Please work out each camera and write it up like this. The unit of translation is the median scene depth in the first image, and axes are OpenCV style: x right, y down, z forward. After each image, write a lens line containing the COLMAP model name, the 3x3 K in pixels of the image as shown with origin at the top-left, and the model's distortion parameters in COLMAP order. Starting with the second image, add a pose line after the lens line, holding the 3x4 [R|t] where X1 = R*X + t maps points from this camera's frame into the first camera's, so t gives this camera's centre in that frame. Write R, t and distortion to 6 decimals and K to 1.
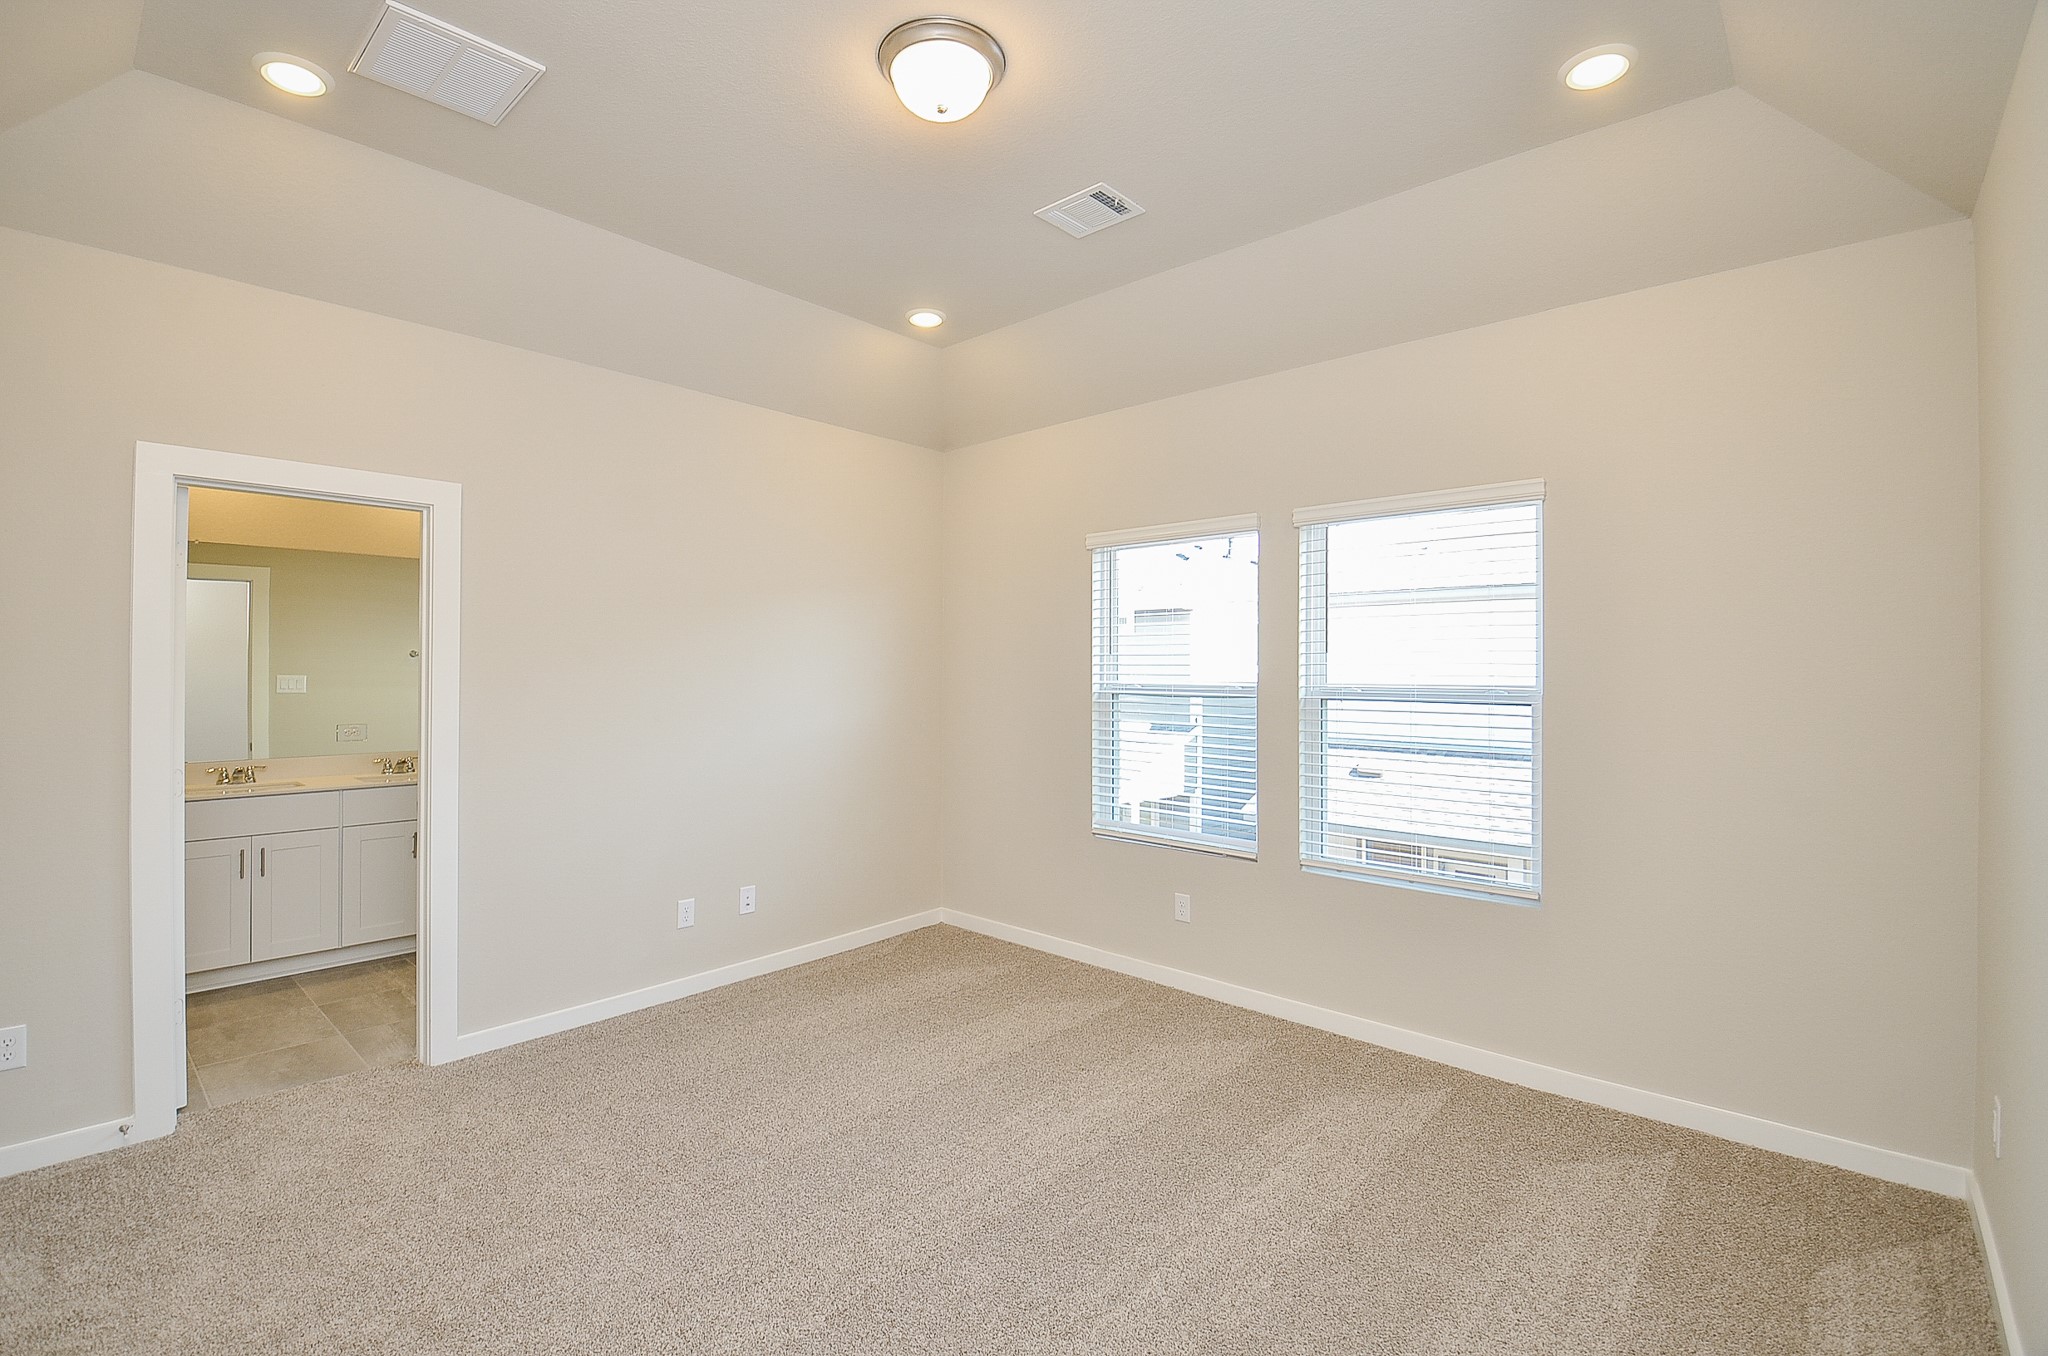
lens RADIAL K [[906.9, 0, 1011.4], [0, 906.9, 649.2], [0, 0, 1]] dist [0.015167, -0.024938]
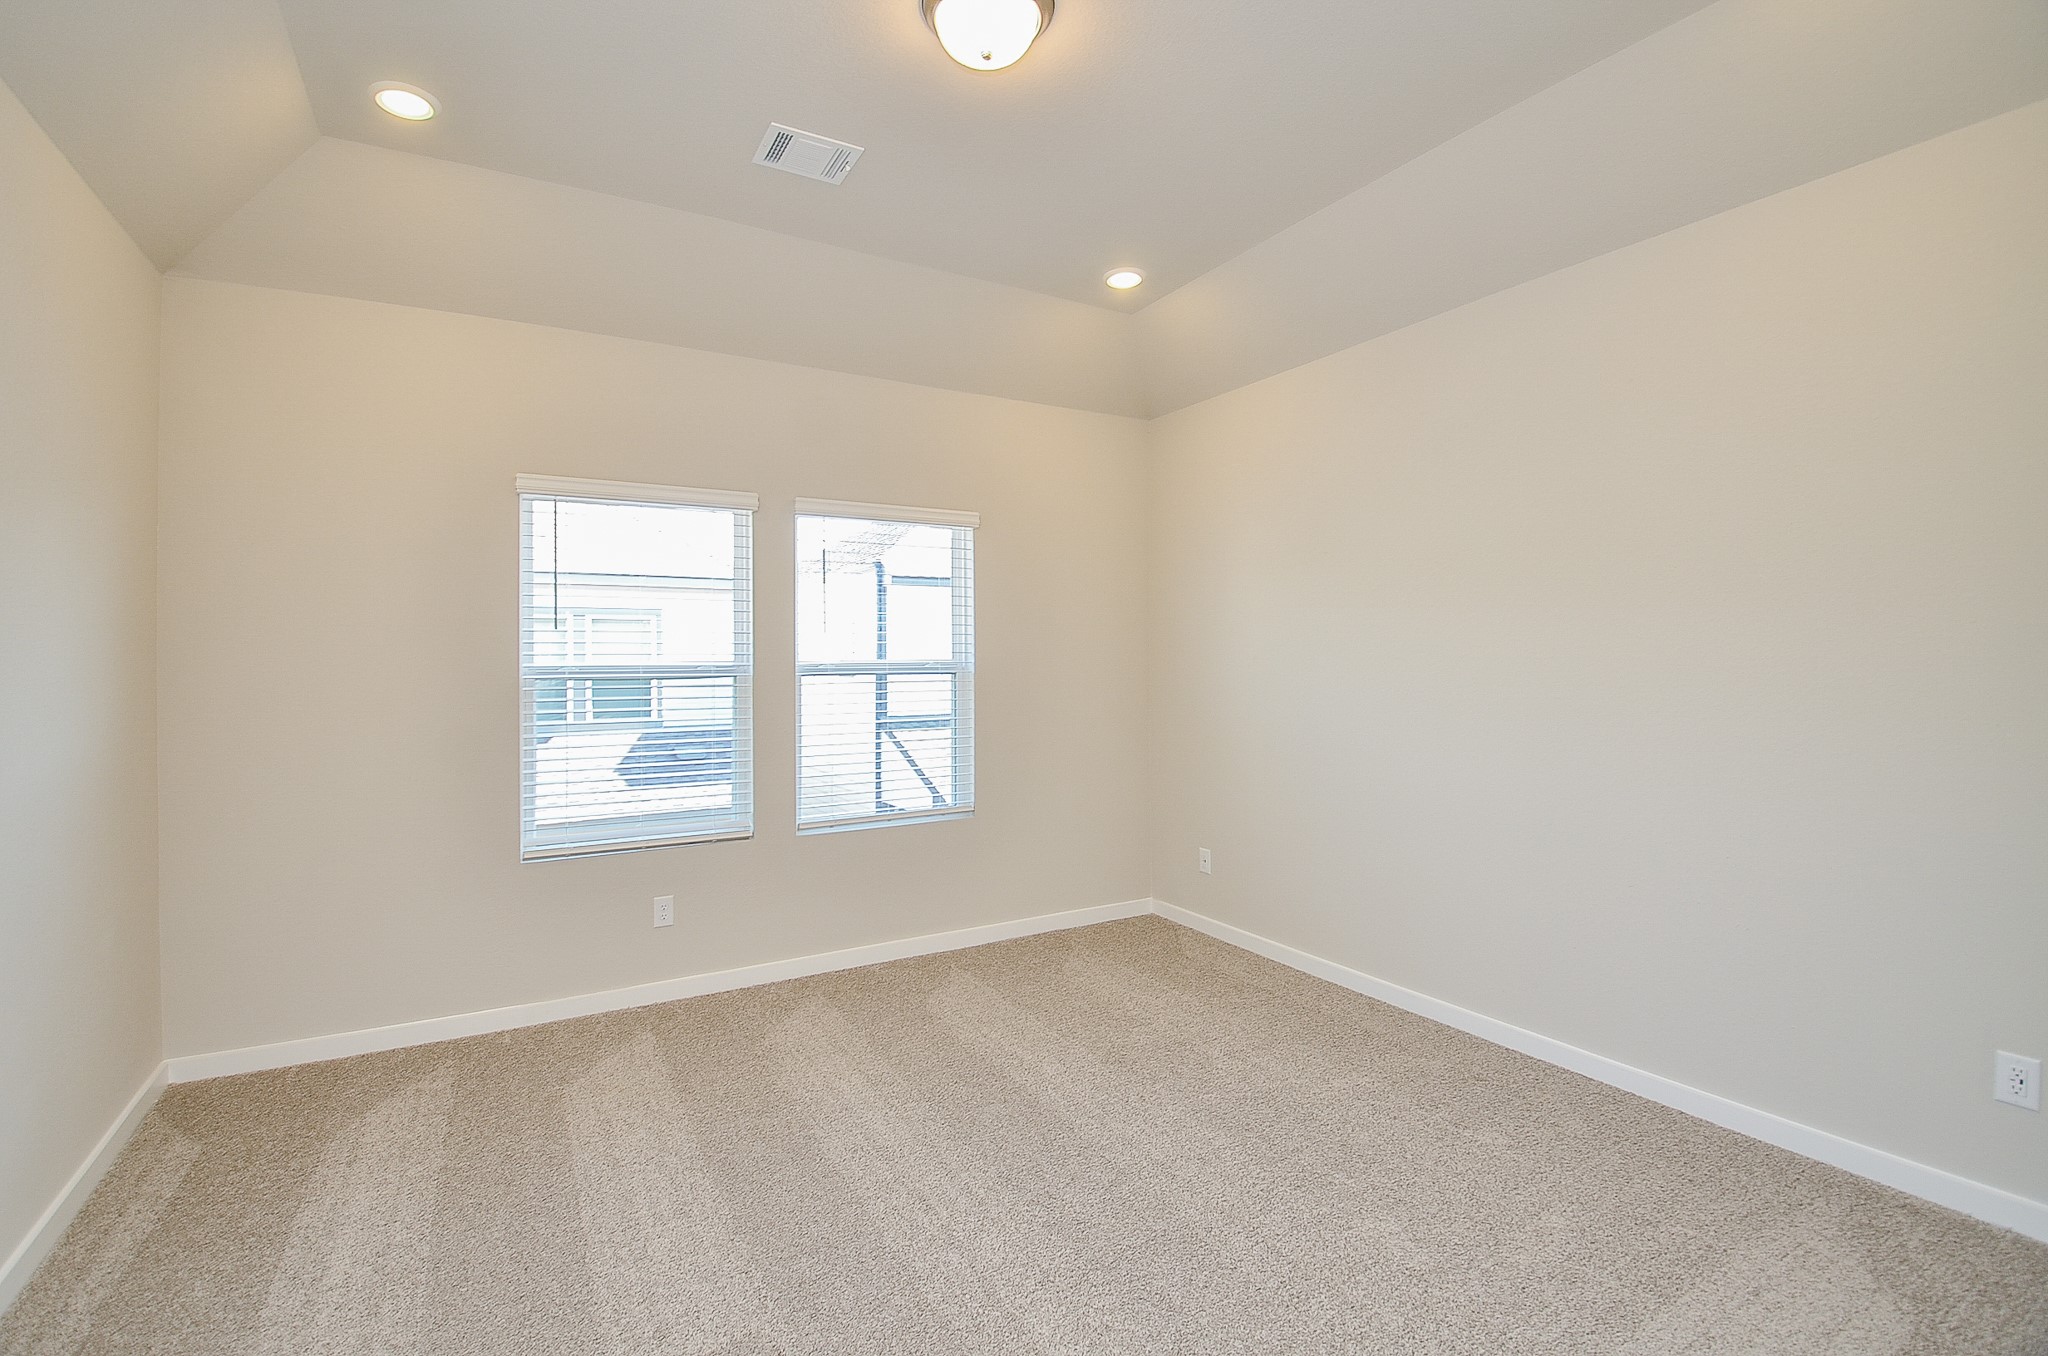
lens RADIAL K [[906.9, 0, 1011.4], [0, 906.9, 649.2], [0, 0, 1]] dist [0.015167, -0.024938]
pose [[0.319477, 0.003255, 0.947588, -0.573943], [-0.010698, 0.999943, 0.000172, 0.018964], [-0.947533, -0.010192, 0.319494, 0.391619]]
